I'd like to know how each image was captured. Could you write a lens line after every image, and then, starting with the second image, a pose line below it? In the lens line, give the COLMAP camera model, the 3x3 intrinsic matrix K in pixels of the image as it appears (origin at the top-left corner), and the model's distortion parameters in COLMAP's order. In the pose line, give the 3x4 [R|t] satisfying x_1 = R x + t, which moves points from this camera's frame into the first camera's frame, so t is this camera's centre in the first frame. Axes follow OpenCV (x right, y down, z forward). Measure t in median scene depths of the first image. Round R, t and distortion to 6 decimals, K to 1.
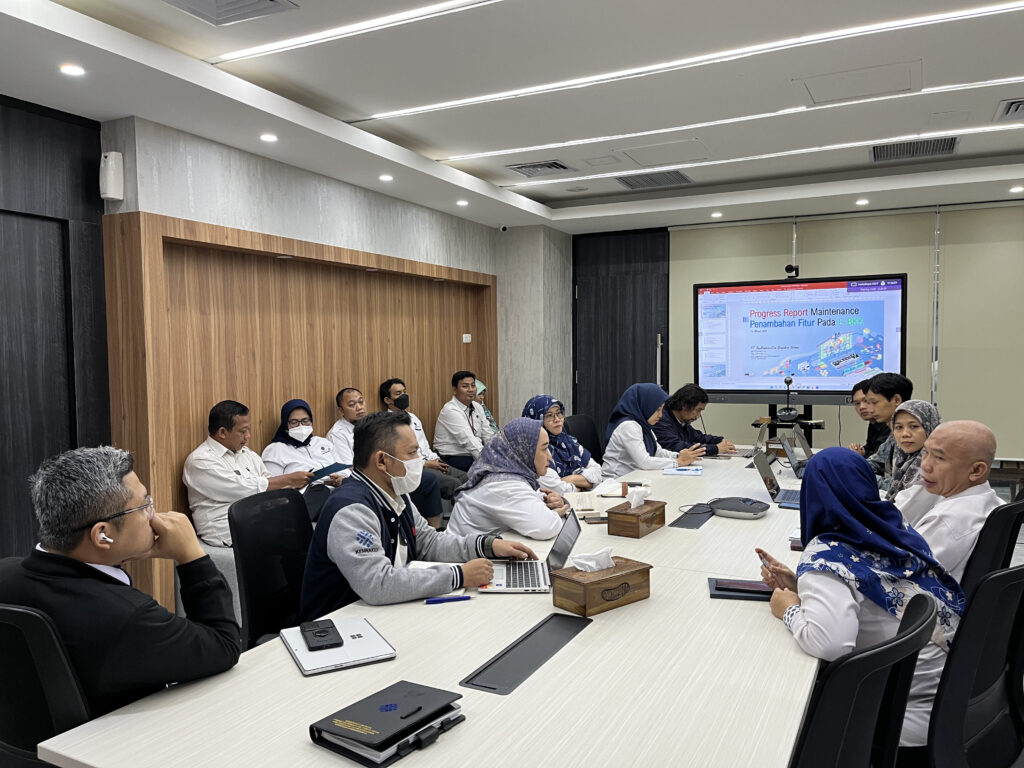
lens RADIAL K [[776.0, 0, 512.0], [0, 776.0, 384.0], [0, 0, 1]] dist [0.064762, -0.095415]
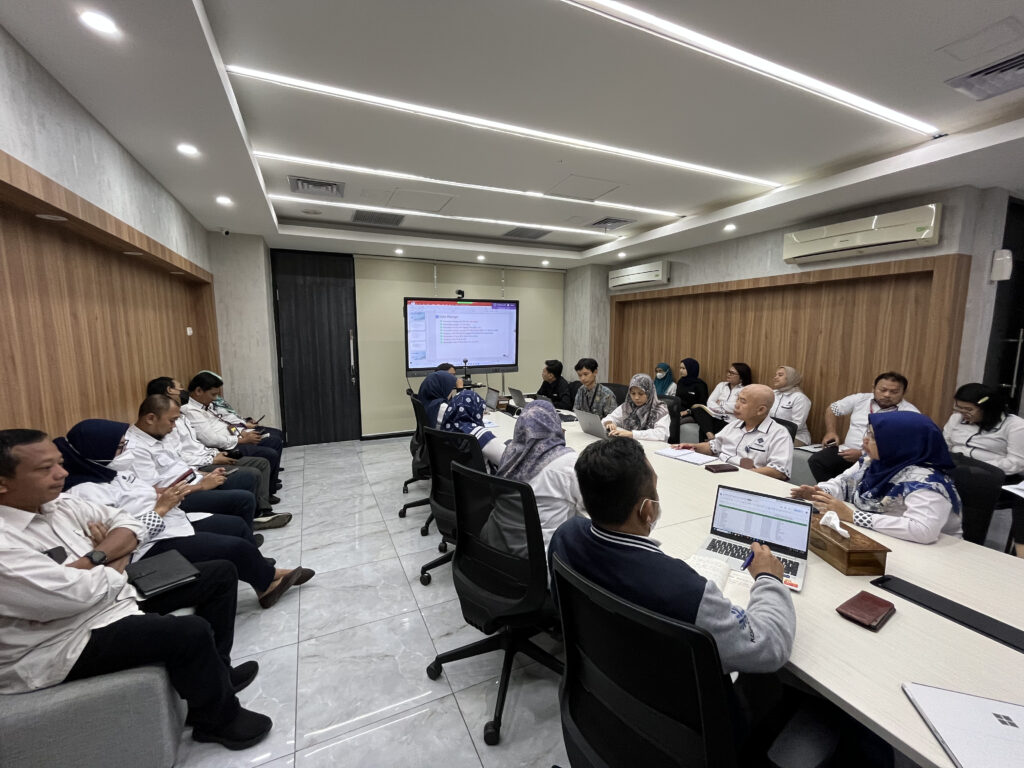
lens RADIAL K [[414.5, 0, 507.5], [0, 414.5, 381.8], [0, 0, 1]] dist [0.000344, -0.000172]
pose [[0.639209, -0.081109, 0.764744, -0.299358], [0.030428, 0.996311, 0.080236, -0.030322], [-0.768431, -0.028018, 0.639319, 0.408560]]
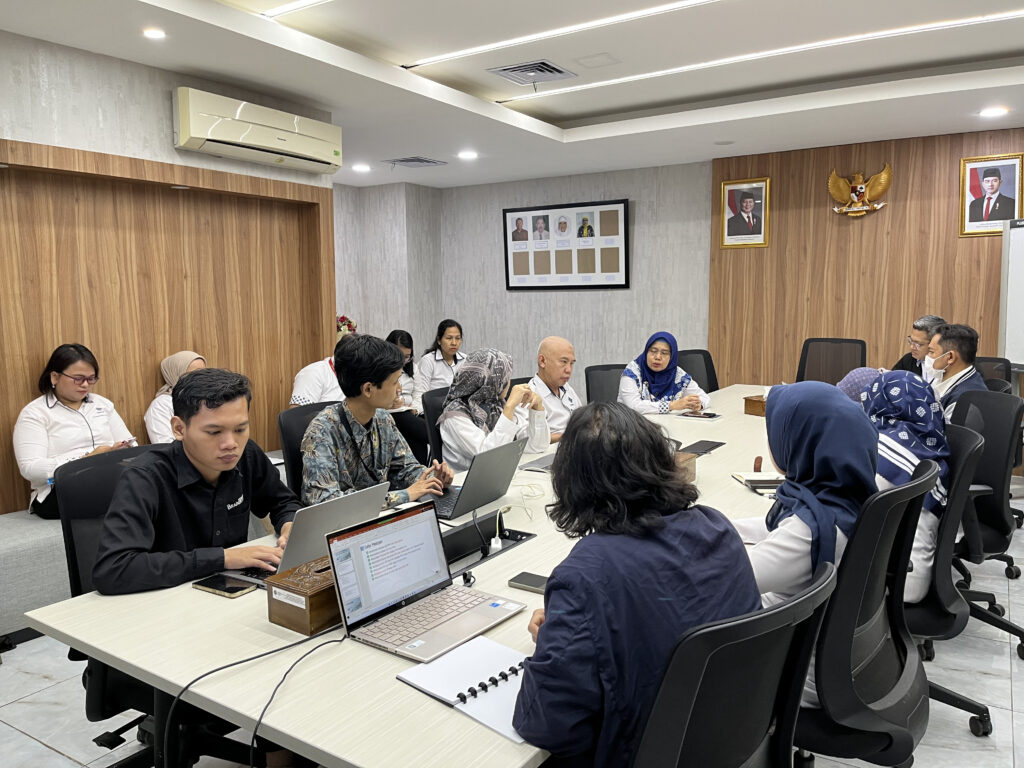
lens RADIAL K [[788.0, 0, 514.0], [0, 788.0, 383.9], [0, 0, 1]] dist [0.066691, -0.096732]
pose [[-0.991893, -0.000331, 0.127079, 0.201967], [0.020449, 0.986549, 0.162181, -0.059006], [-0.125423, 0.163465, -0.978544, 1.262905]]
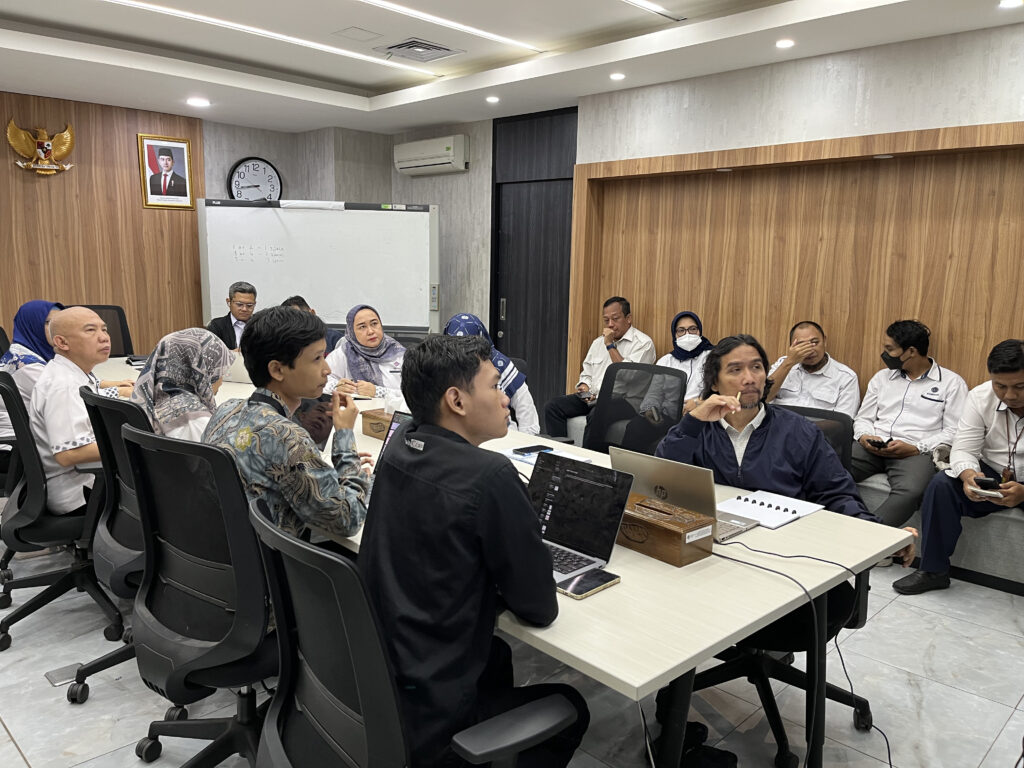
lens RADIAL K [[776.0, 0, 512.0], [0, 776.0, 384.0], [0, 0, 1]] dist [0.064762, -0.095415]
pose [[-0.316756, 0.143025, -0.937662, 0.692837], [-0.064022, 0.983087, 0.171582, -0.045103], [0.946344, 0.114381, -0.302242, 0.987015]]
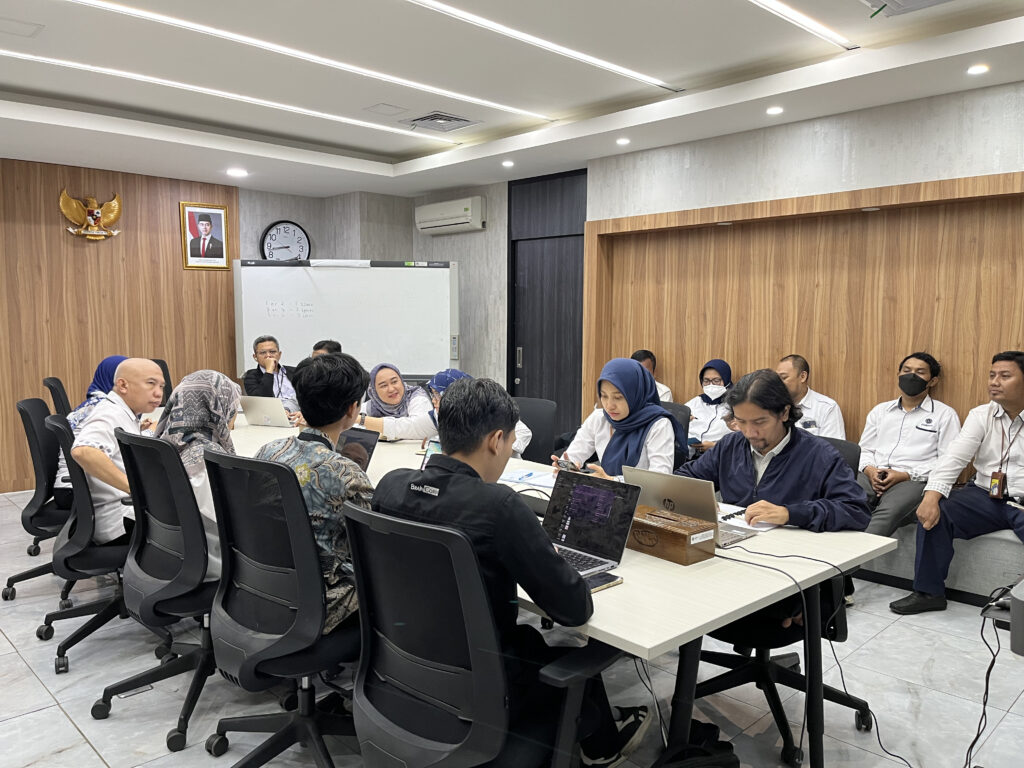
lens RADIAL K [[776.0, 0, 512.0], [0, 776.0, 384.0], [0, 0, 1]] dist [0.064762, -0.095415]
pose [[-0.331687, 0.081666, -0.939848, 0.750013], [-0.047156, 0.993565, 0.102976, -0.038609], [0.942210, 0.078475, -0.325702, 1.000706]]
